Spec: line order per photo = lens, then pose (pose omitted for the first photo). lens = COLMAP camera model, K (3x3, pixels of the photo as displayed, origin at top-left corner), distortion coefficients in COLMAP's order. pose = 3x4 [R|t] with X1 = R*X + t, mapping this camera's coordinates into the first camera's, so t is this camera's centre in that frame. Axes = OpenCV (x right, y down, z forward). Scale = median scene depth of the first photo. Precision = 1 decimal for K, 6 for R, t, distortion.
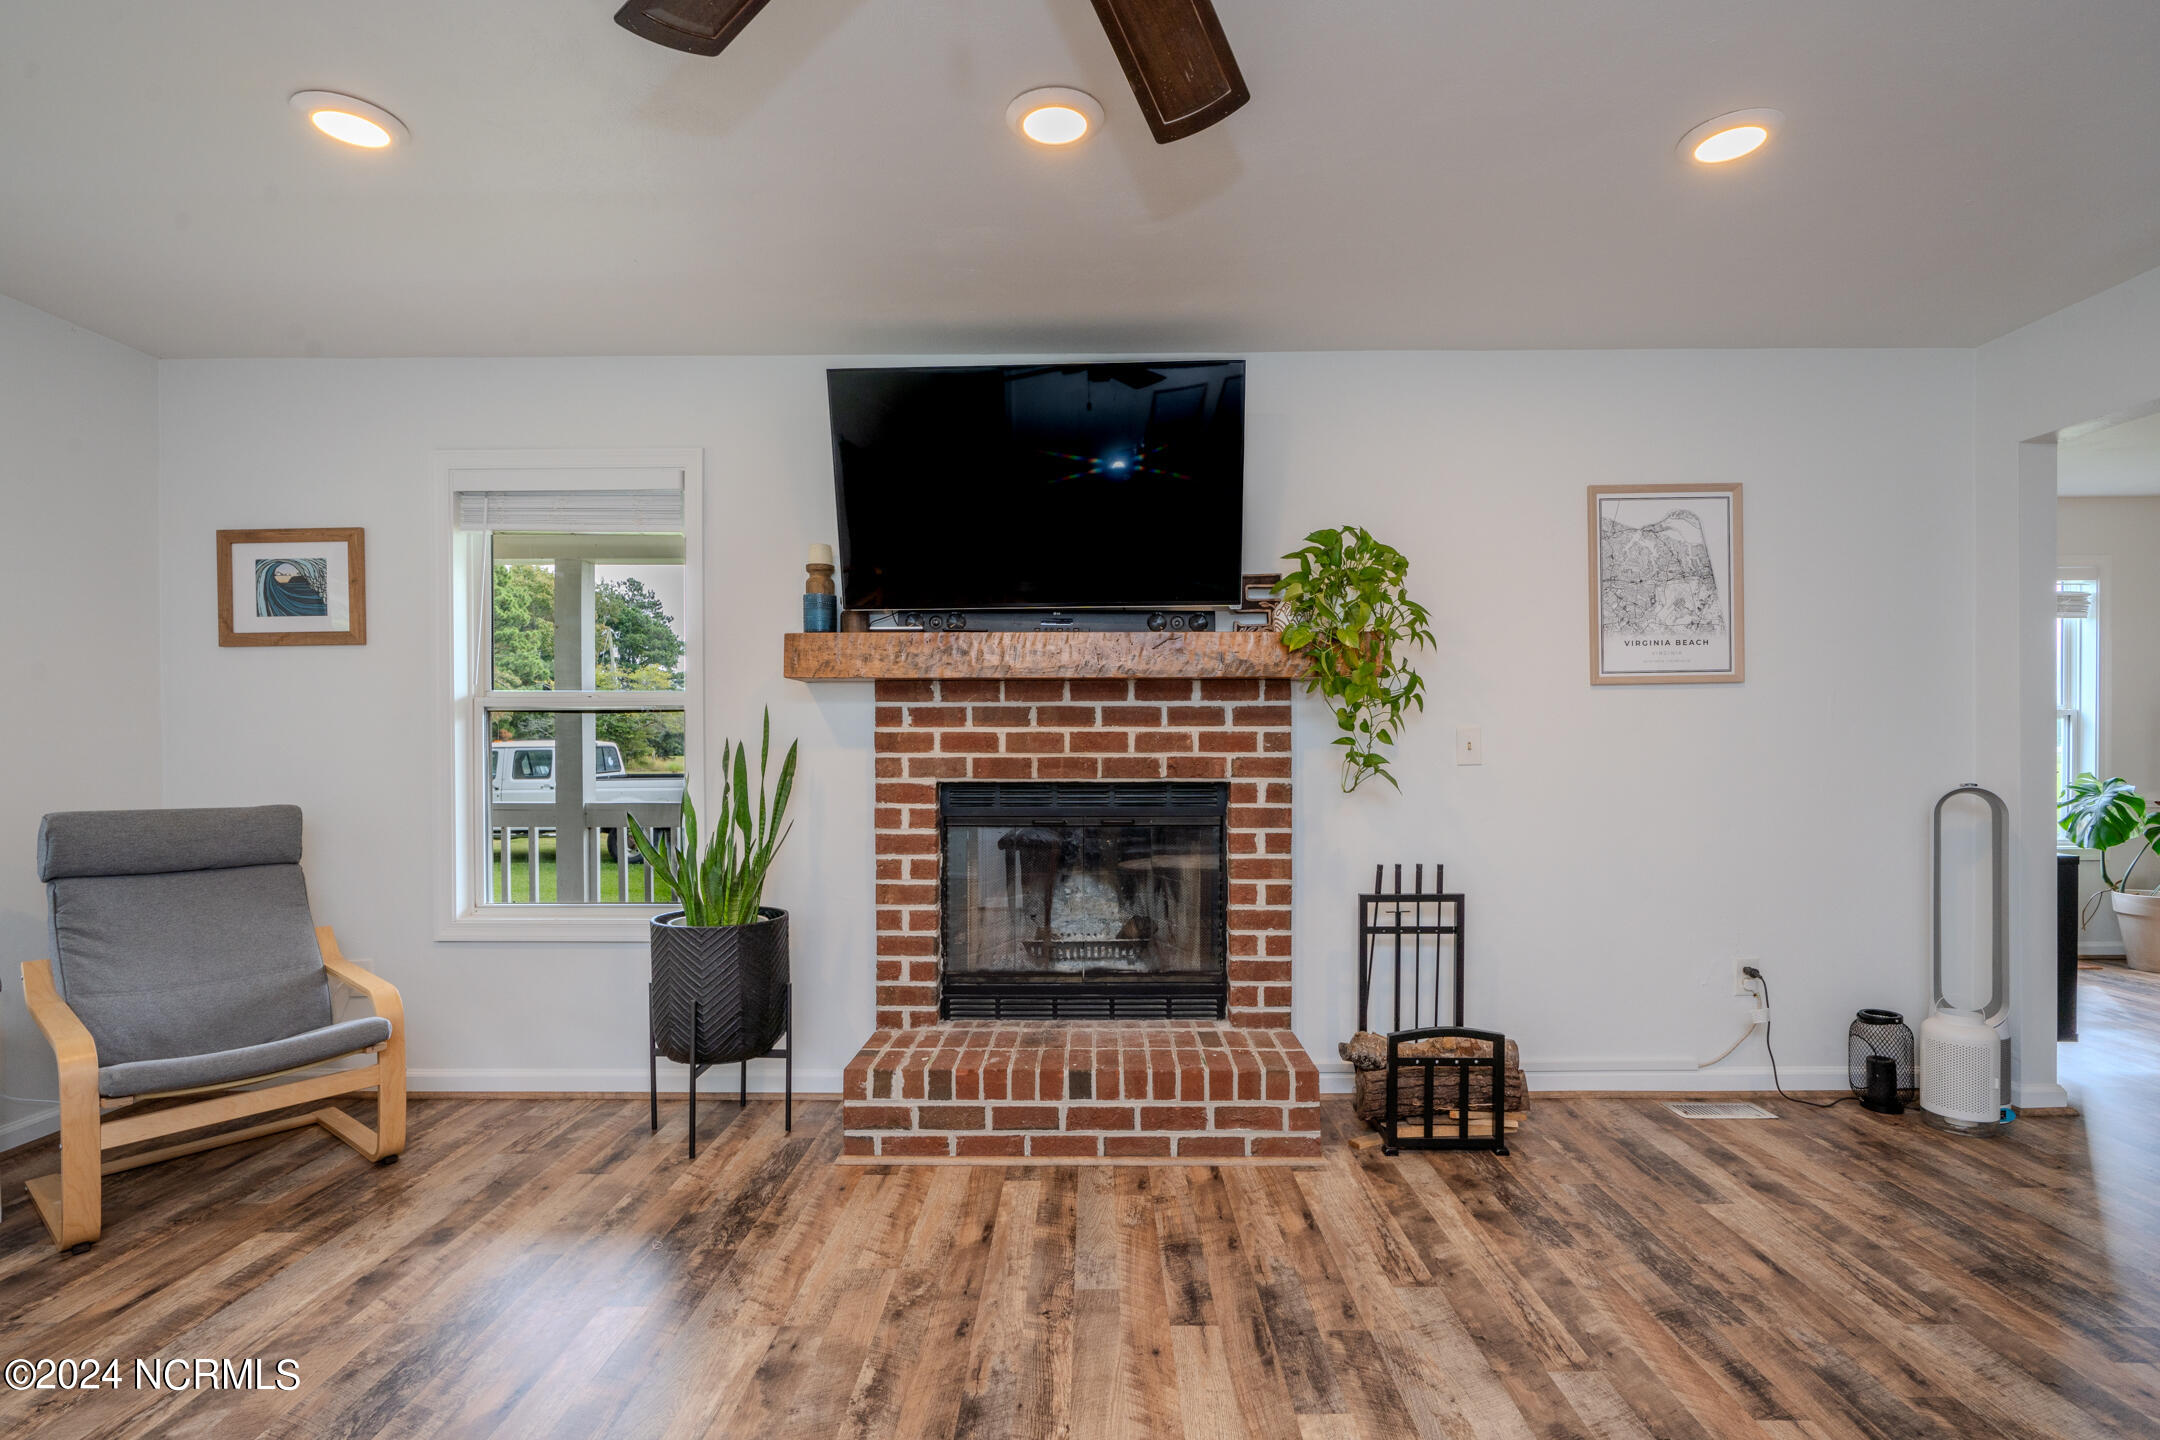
lens RADIAL K [[997.8, 0, 1089.9], [0, 997.8, 758.3], [0, 0, 1]] dist [-0.013024, 0.002578]
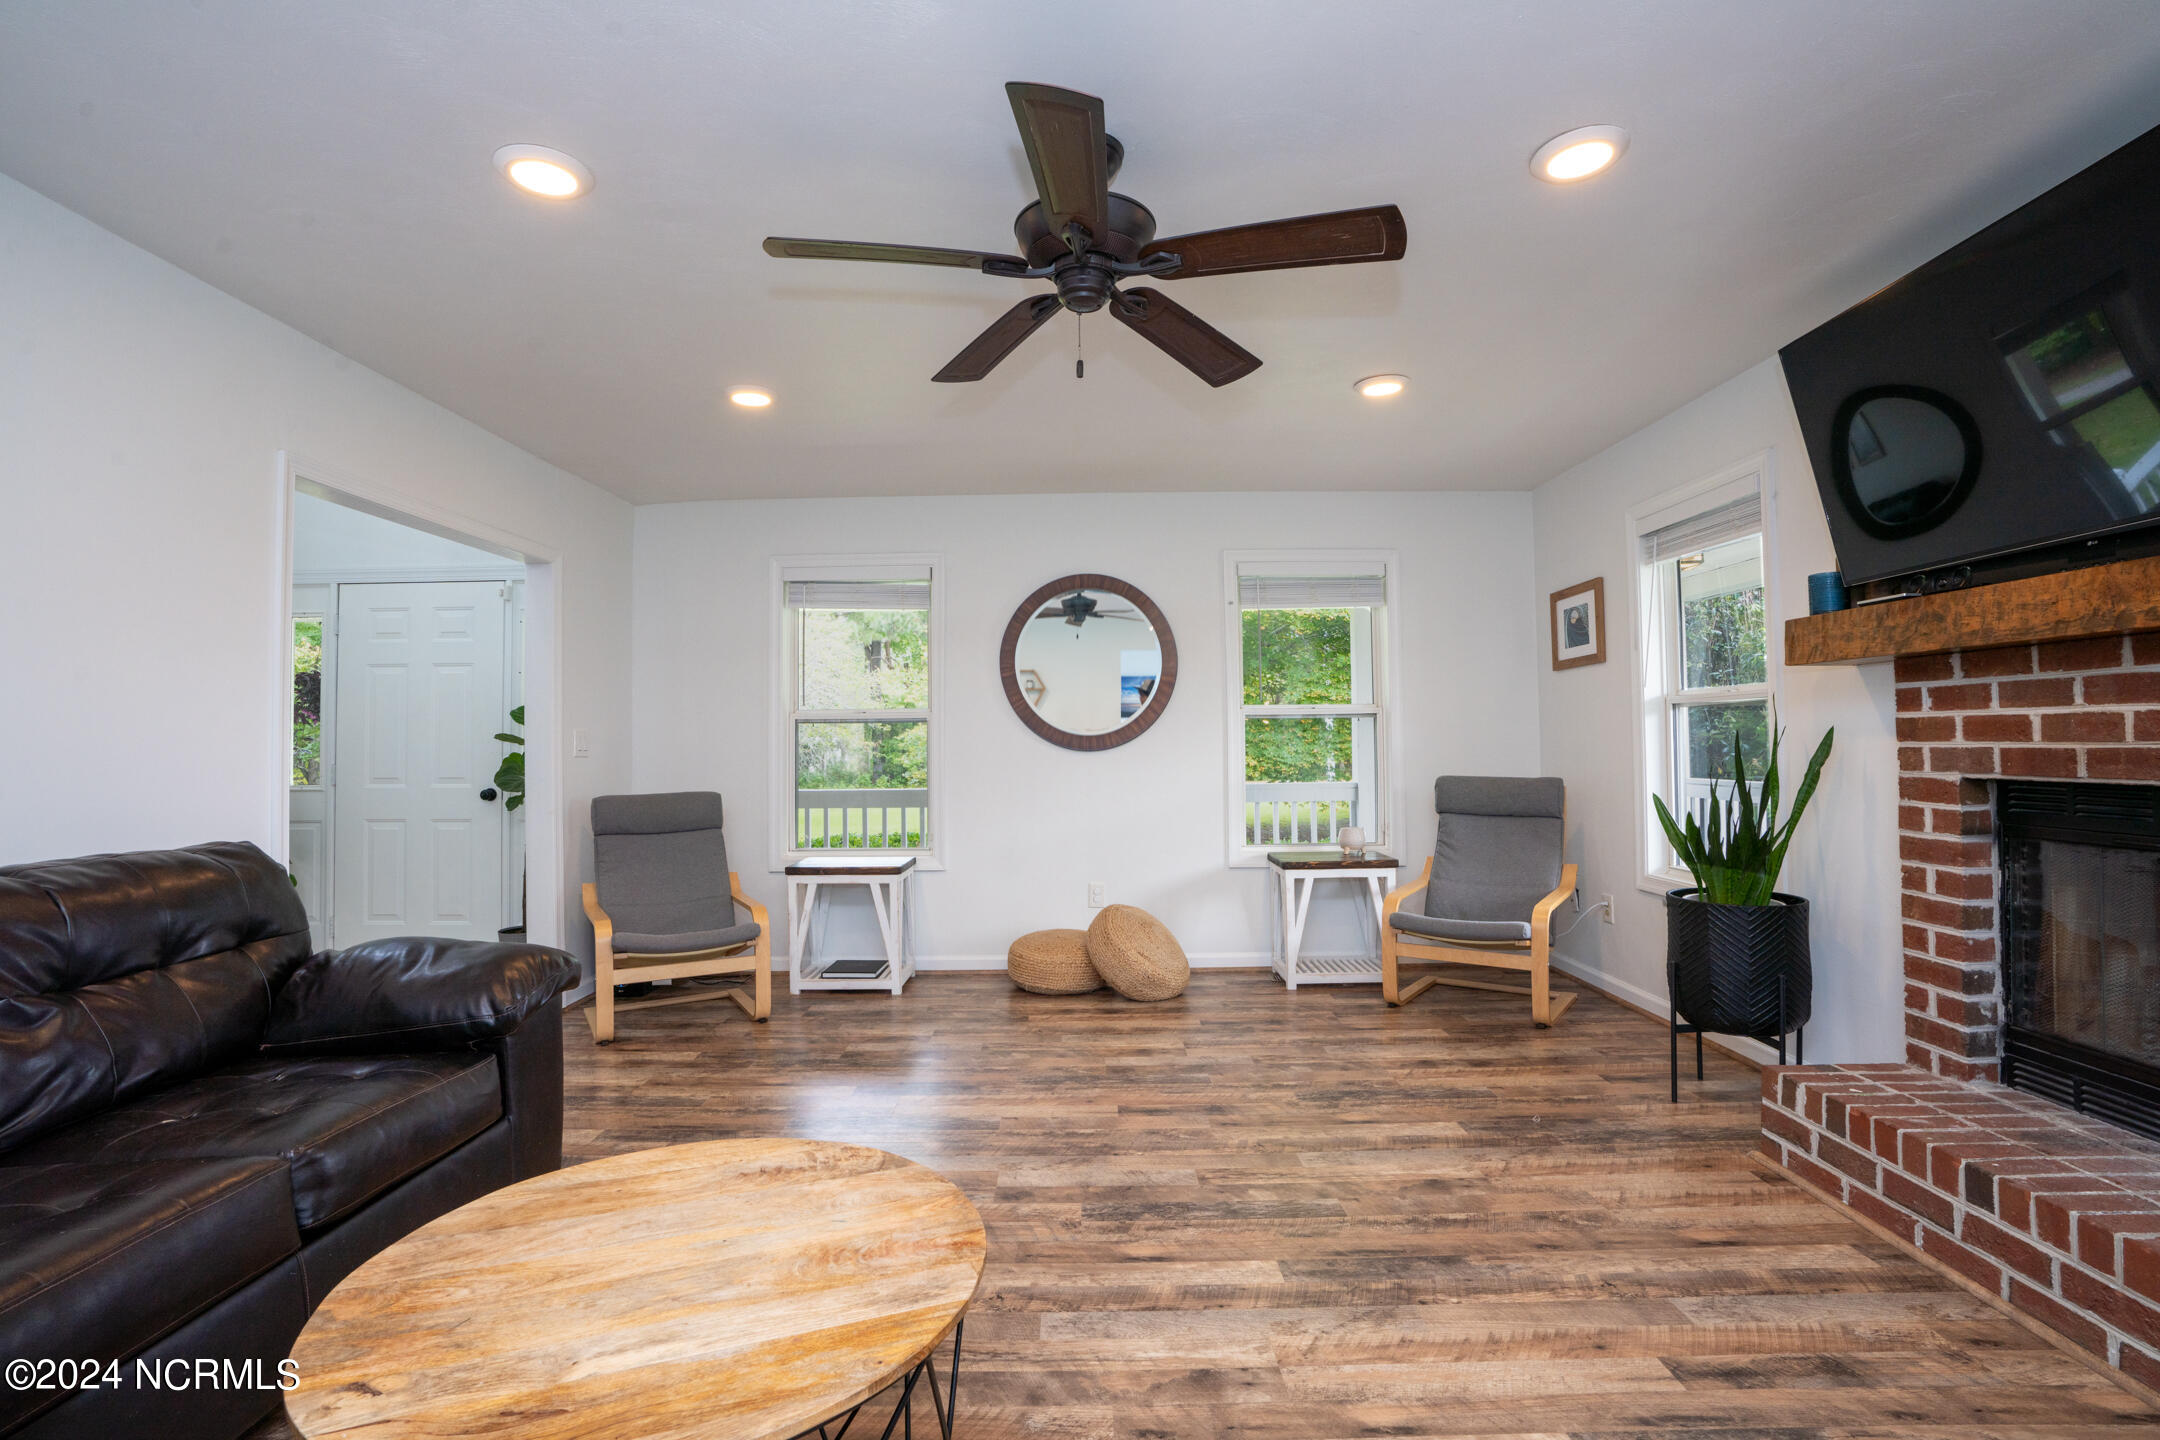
lens RADIAL K [[997.8, 0, 1084.9], [0, 997.8, 724.8], [0, 0, 1]] dist [-0.013024, 0.002578]
pose [[0.006940, -0.016233, -0.999844, 0.643608], [0.002852, 0.999864, -0.016214, -0.008268], [0.999972, -0.002739, 0.006986, 0.286659]]
